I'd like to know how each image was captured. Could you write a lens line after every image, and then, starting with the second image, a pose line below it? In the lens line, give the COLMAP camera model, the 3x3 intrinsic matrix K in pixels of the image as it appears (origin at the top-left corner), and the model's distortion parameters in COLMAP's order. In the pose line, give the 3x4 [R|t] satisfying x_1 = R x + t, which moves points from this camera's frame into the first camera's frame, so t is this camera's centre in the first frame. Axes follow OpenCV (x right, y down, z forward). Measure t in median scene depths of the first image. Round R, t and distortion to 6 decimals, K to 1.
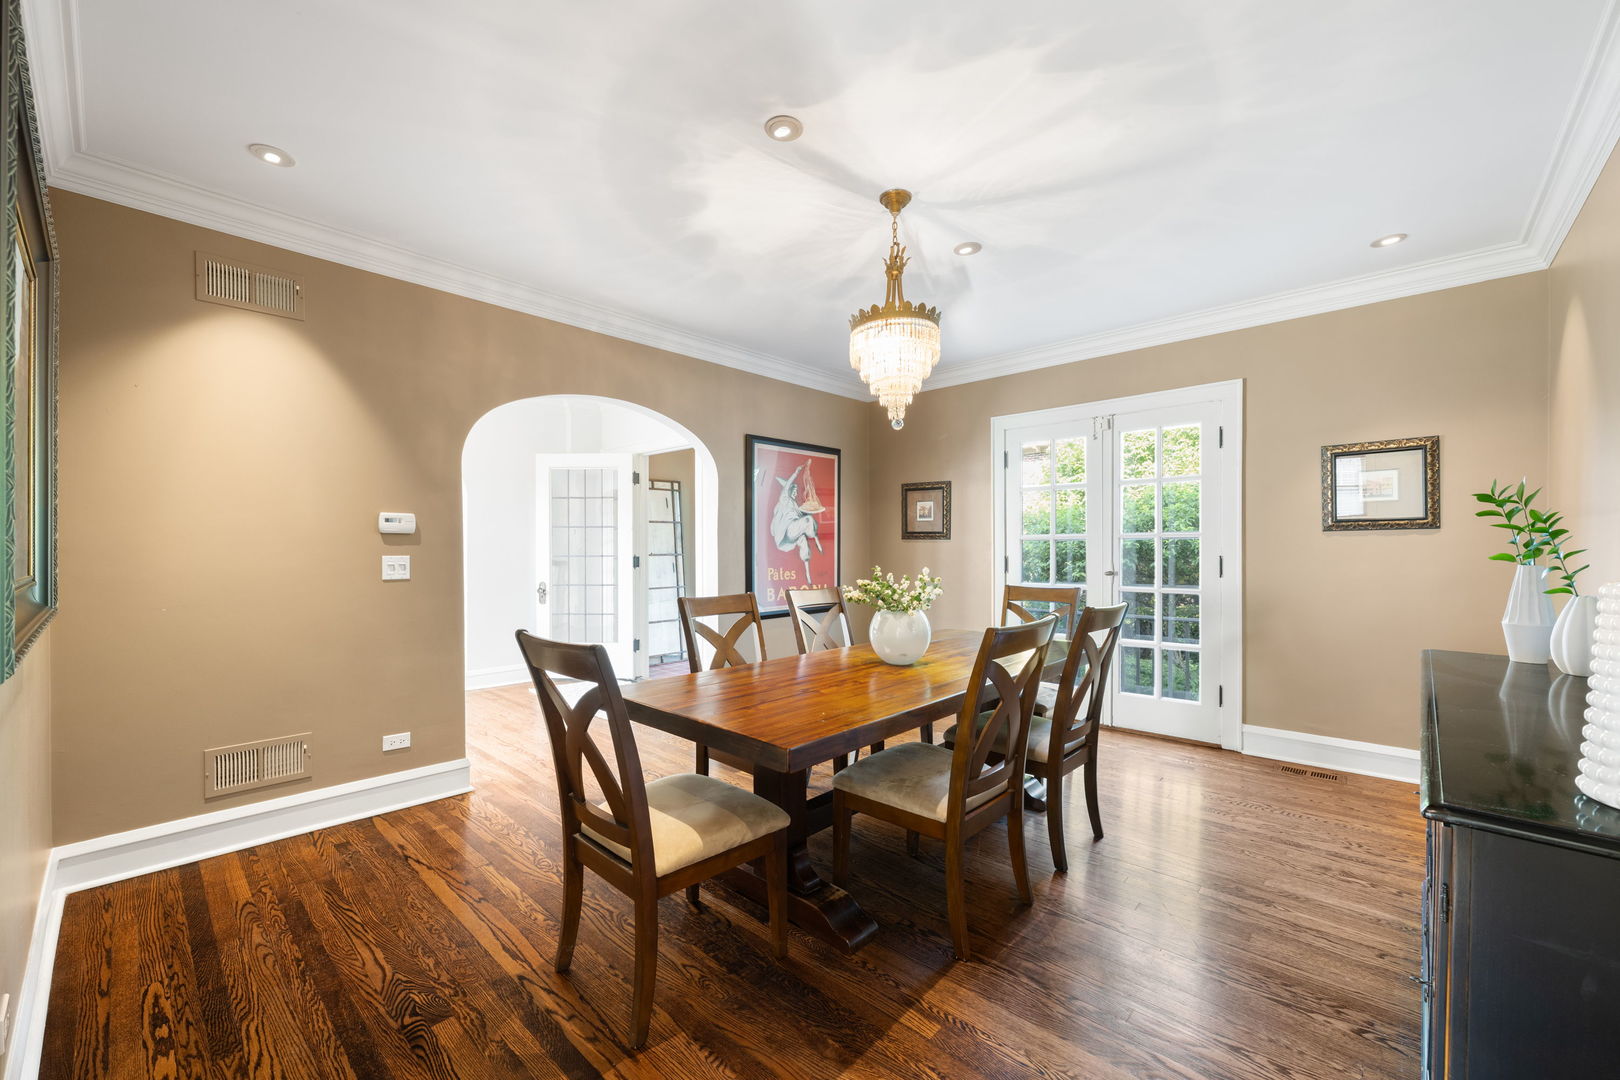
lens RADIAL K [[648.7, 0, 805.2], [0, 648.7, 550.5], [0, 0, 1]] dist [0.000154, -0.000048]
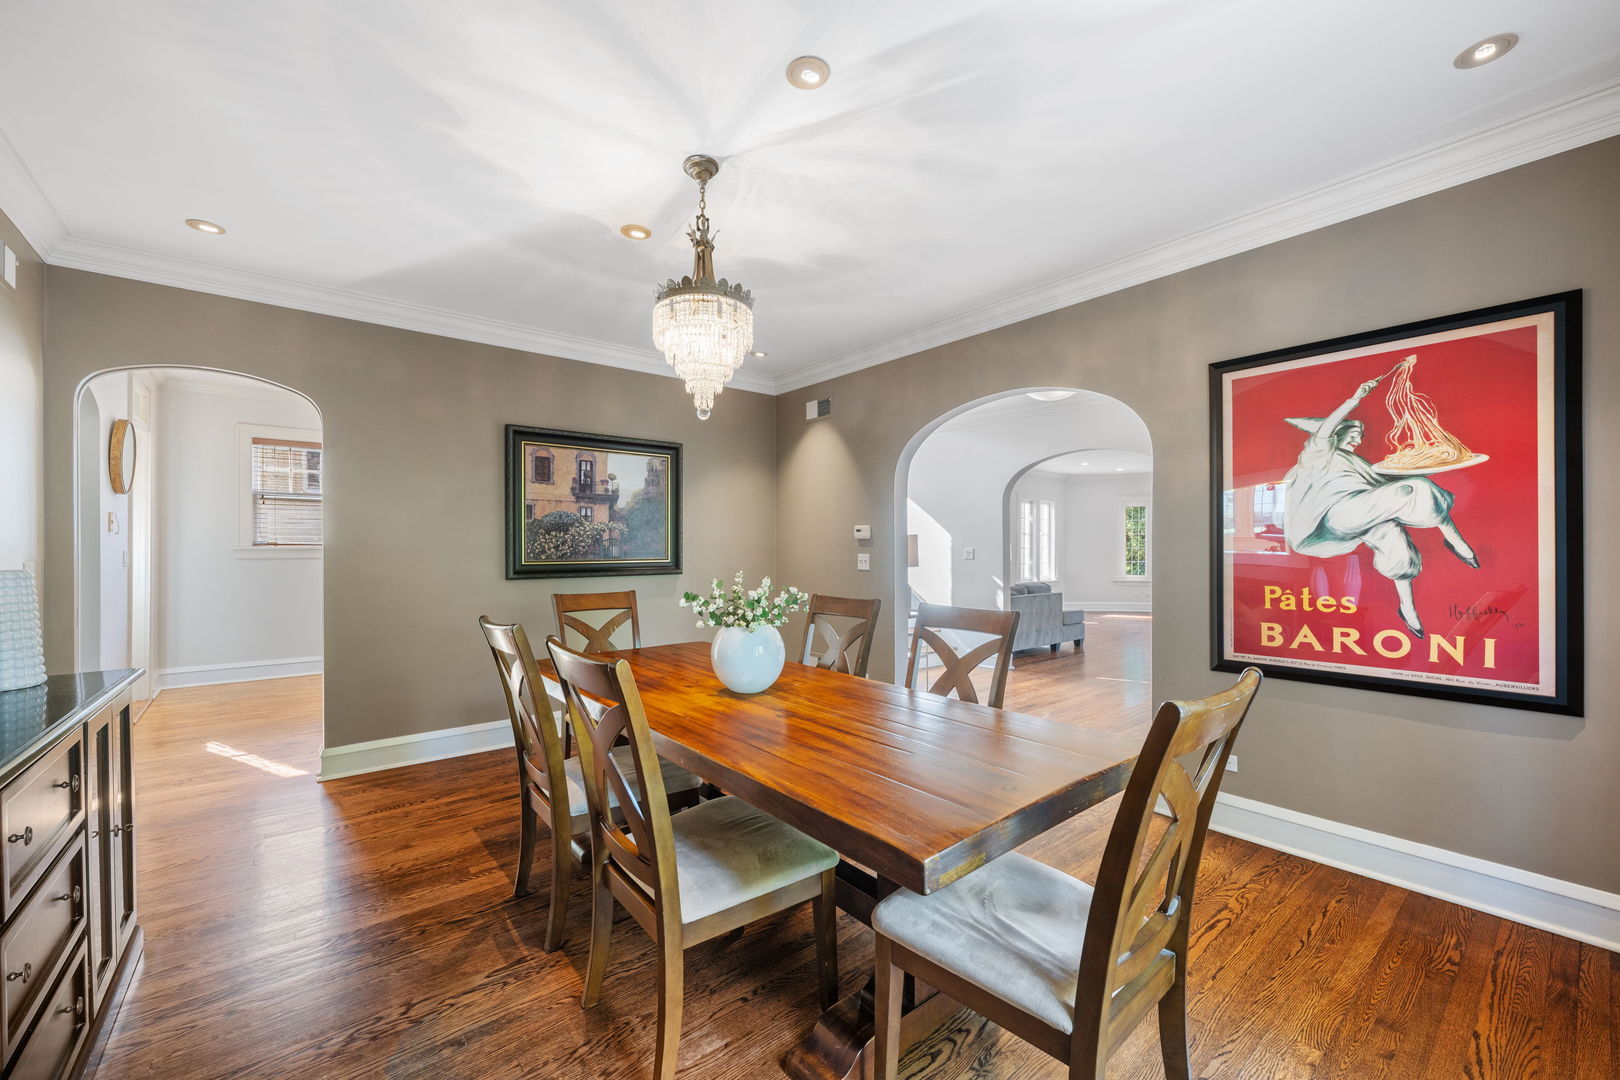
lens RADIAL K [[638.9, 0, 806.5], [0, 638.9, 548.1], [0, 0, 1]] dist [0.000154, 0.000002]
pose [[-0.136196, 0.001141, -0.990681, 0.735797], [-0.003771, 0.999991, 0.001670, -0.006947], [0.990675, 0.003963, -0.136191, 0.926283]]
